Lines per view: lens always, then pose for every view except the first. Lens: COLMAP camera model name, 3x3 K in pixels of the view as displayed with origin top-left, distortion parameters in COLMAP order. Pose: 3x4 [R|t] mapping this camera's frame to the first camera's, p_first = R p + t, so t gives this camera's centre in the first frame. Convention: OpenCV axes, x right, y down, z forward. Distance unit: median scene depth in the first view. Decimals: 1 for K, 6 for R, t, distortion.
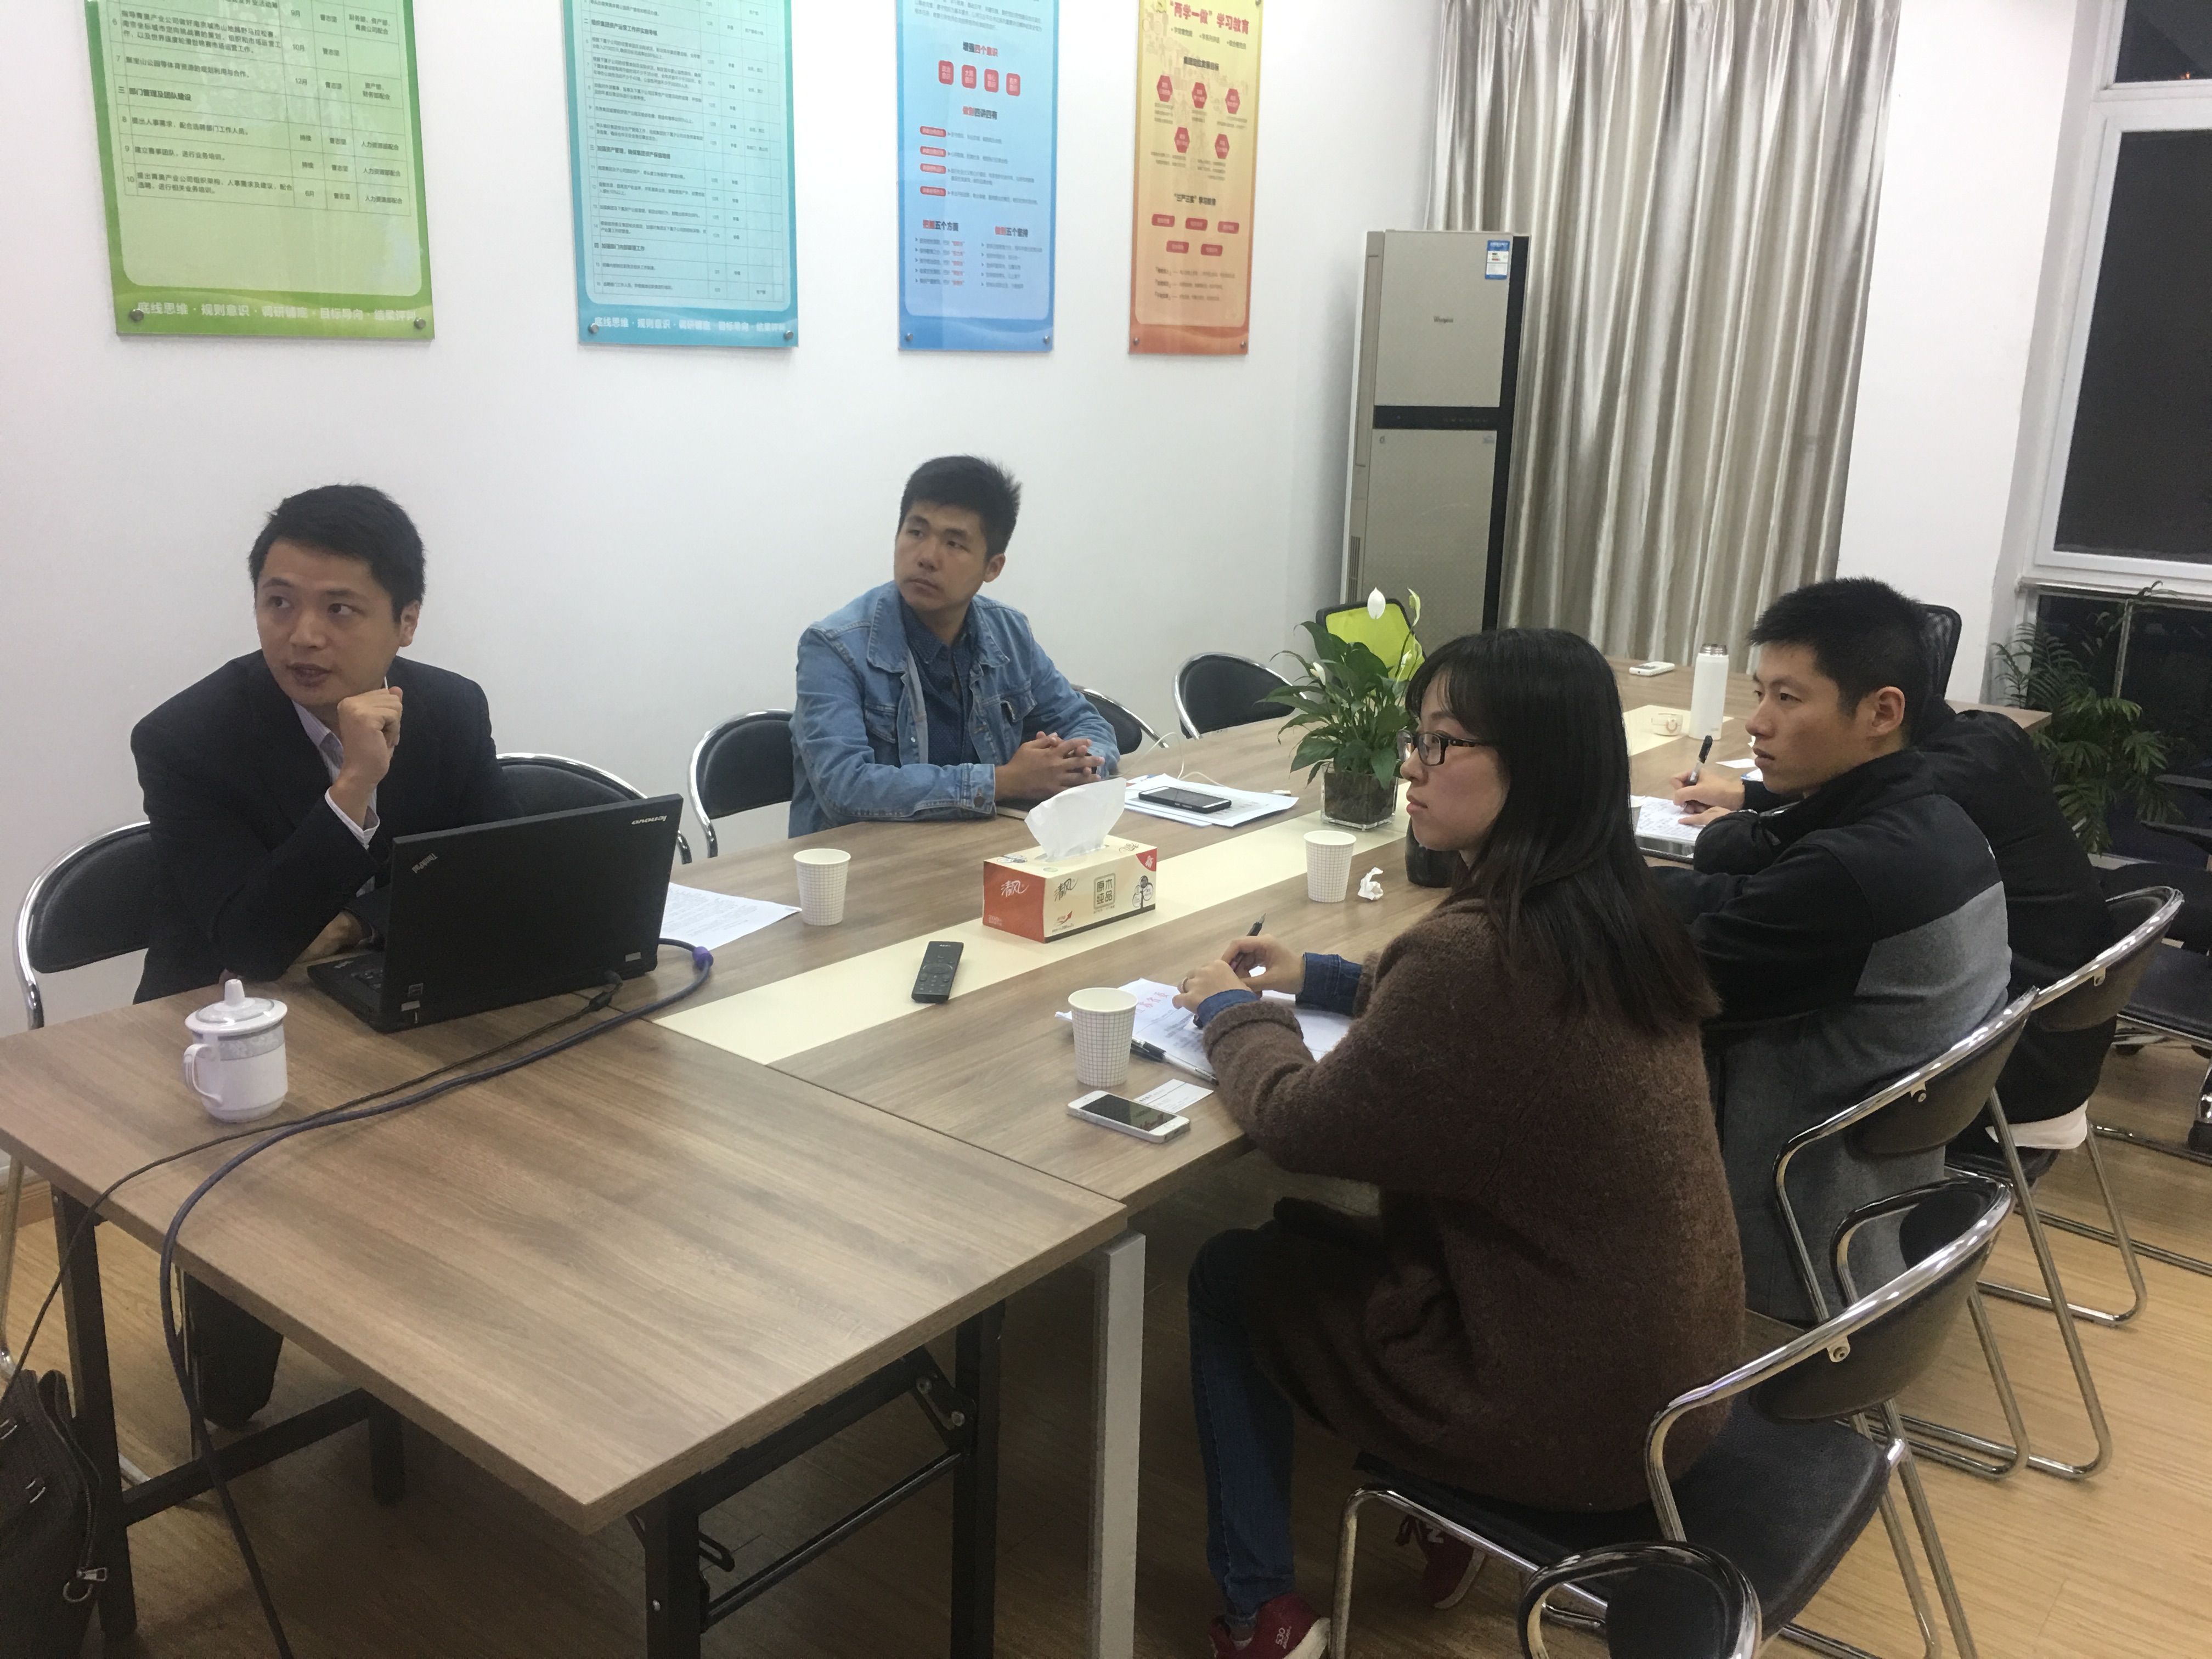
lens RADIAL K [[1861.6, 0, 1101.3], [0, 1861.6, 833.7], [0, 0, 1]] dist [0.052750, -0.074637]
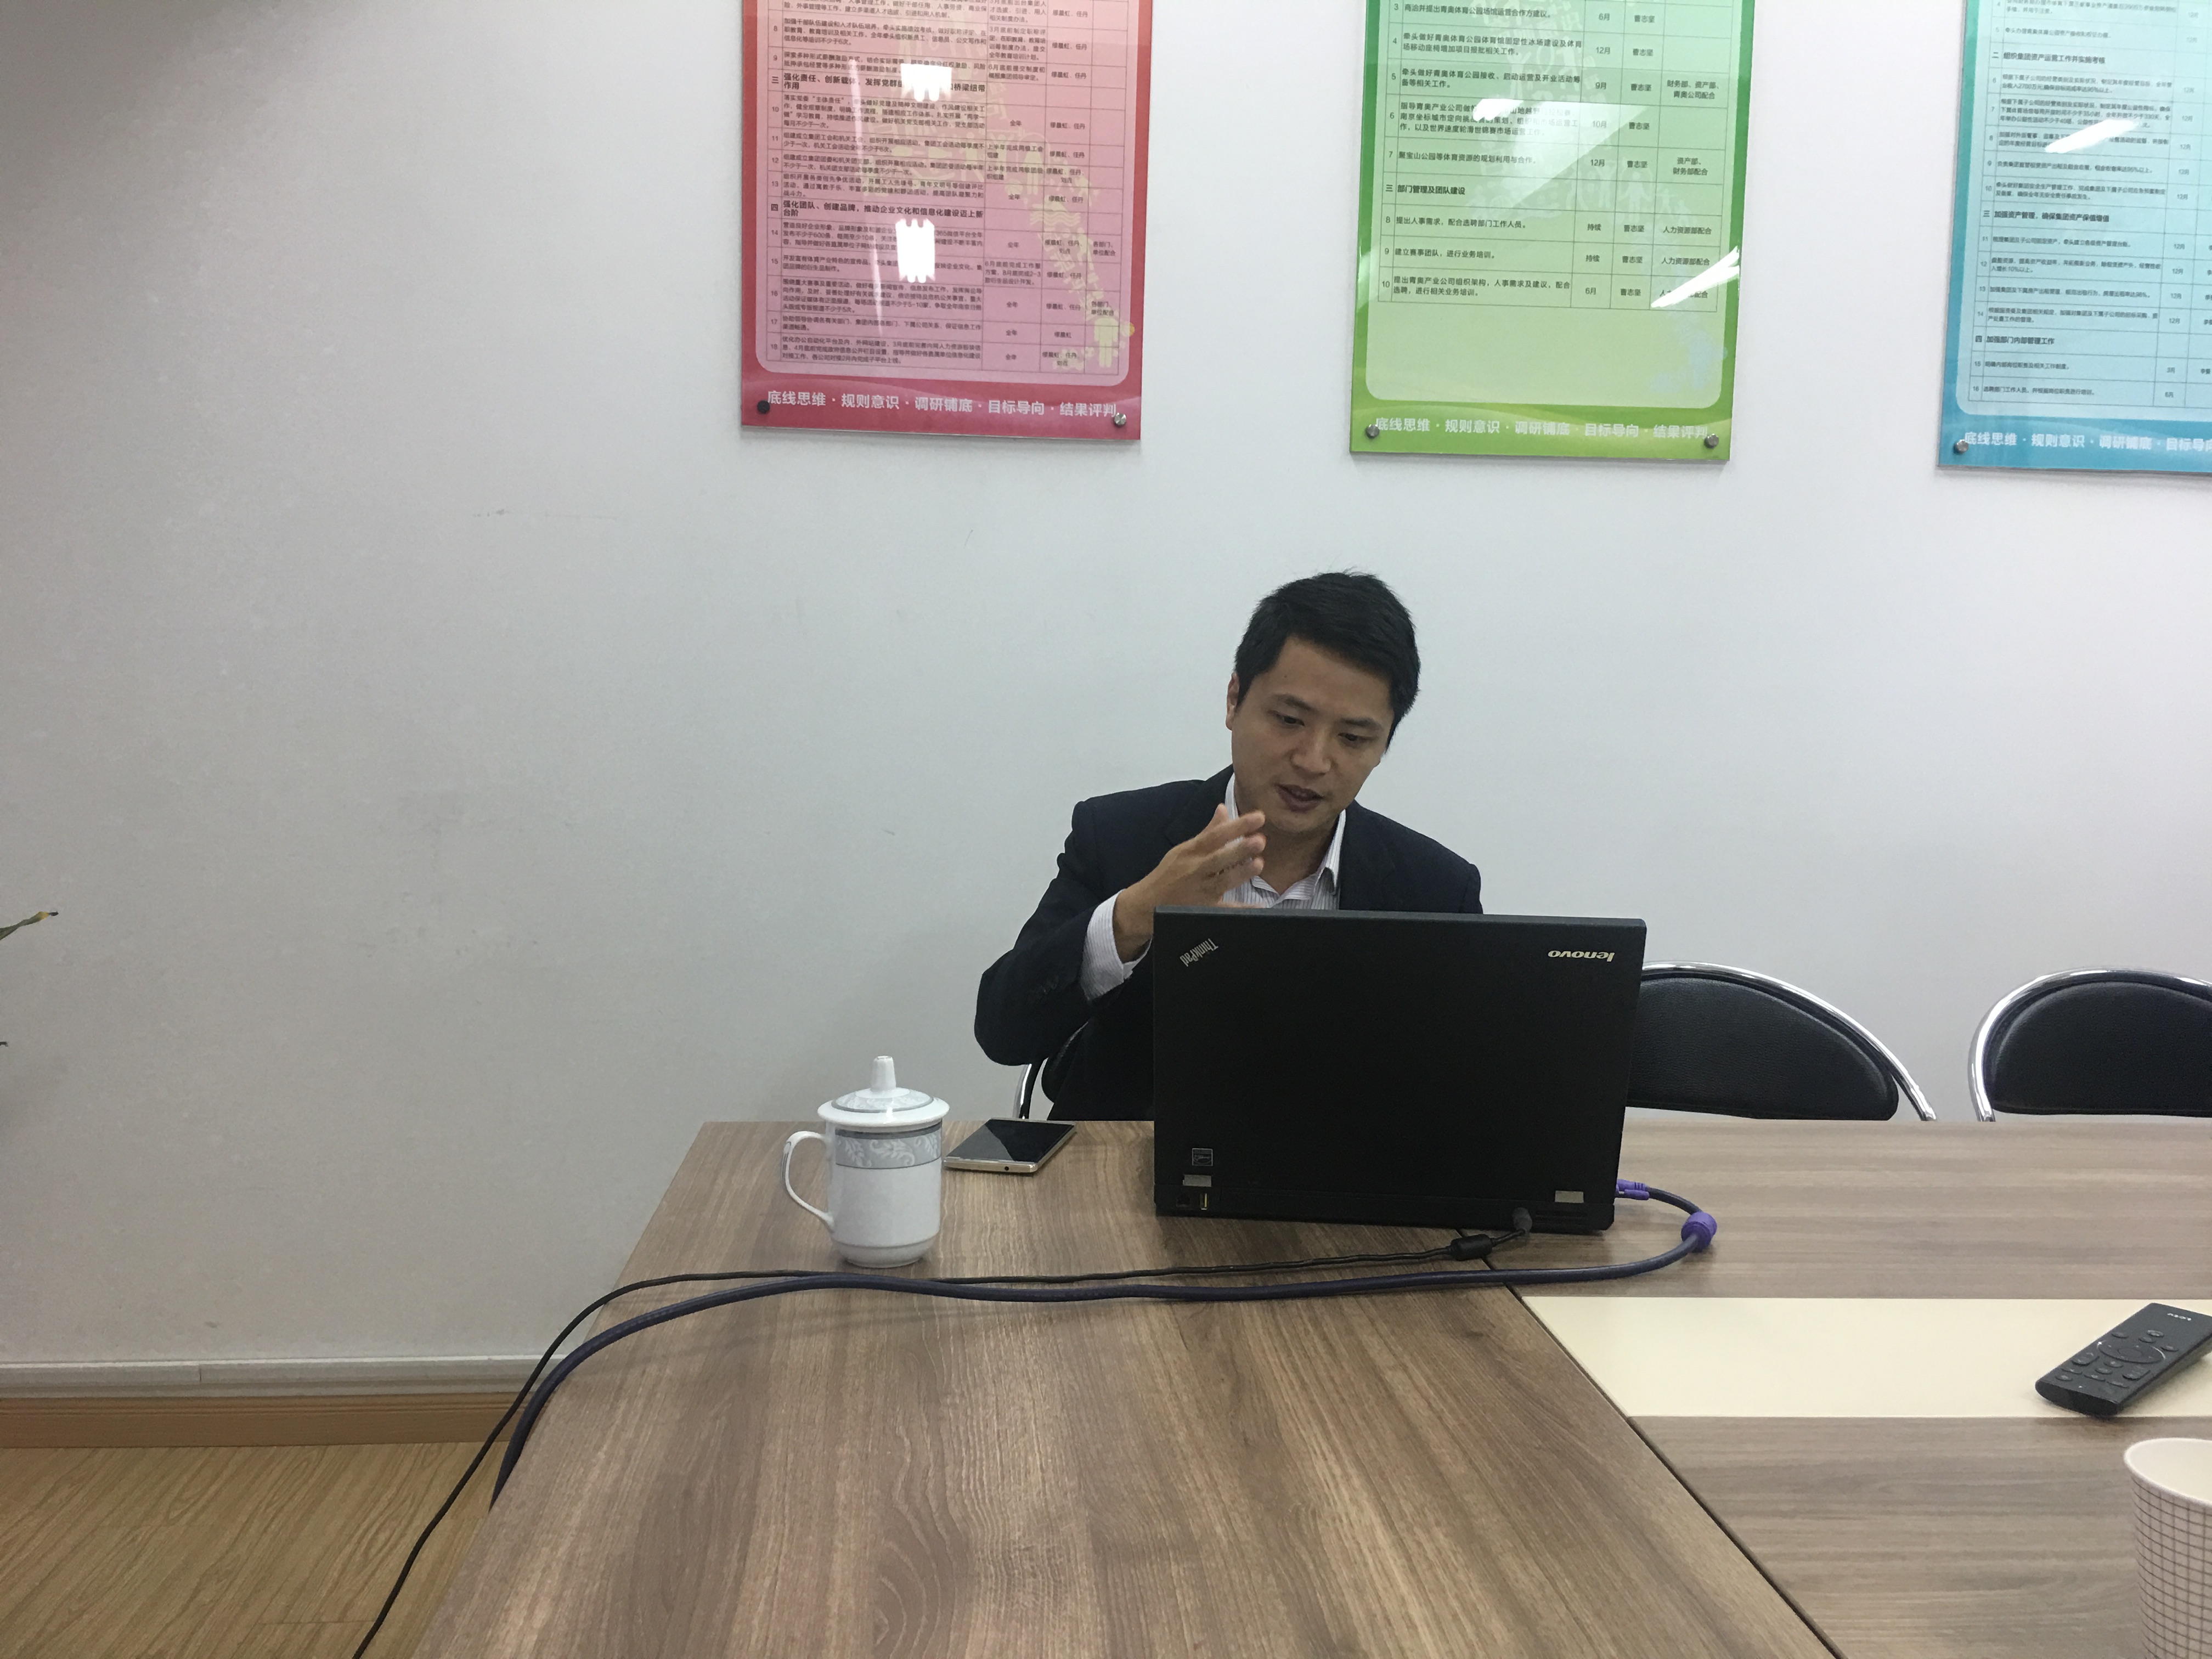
lens RADIAL K [[1861.6, 0, 1098.7], [0, 1861.6, 834.7], [0, 0, 1]] dist [0.052750, -0.074637]
pose [[0.681355, 0.052146, -0.730093, 0.059290], [-0.192908, 0.974987, -0.110393, 0.035619], [0.706075, 0.216057, 0.674372, 0.345430]]
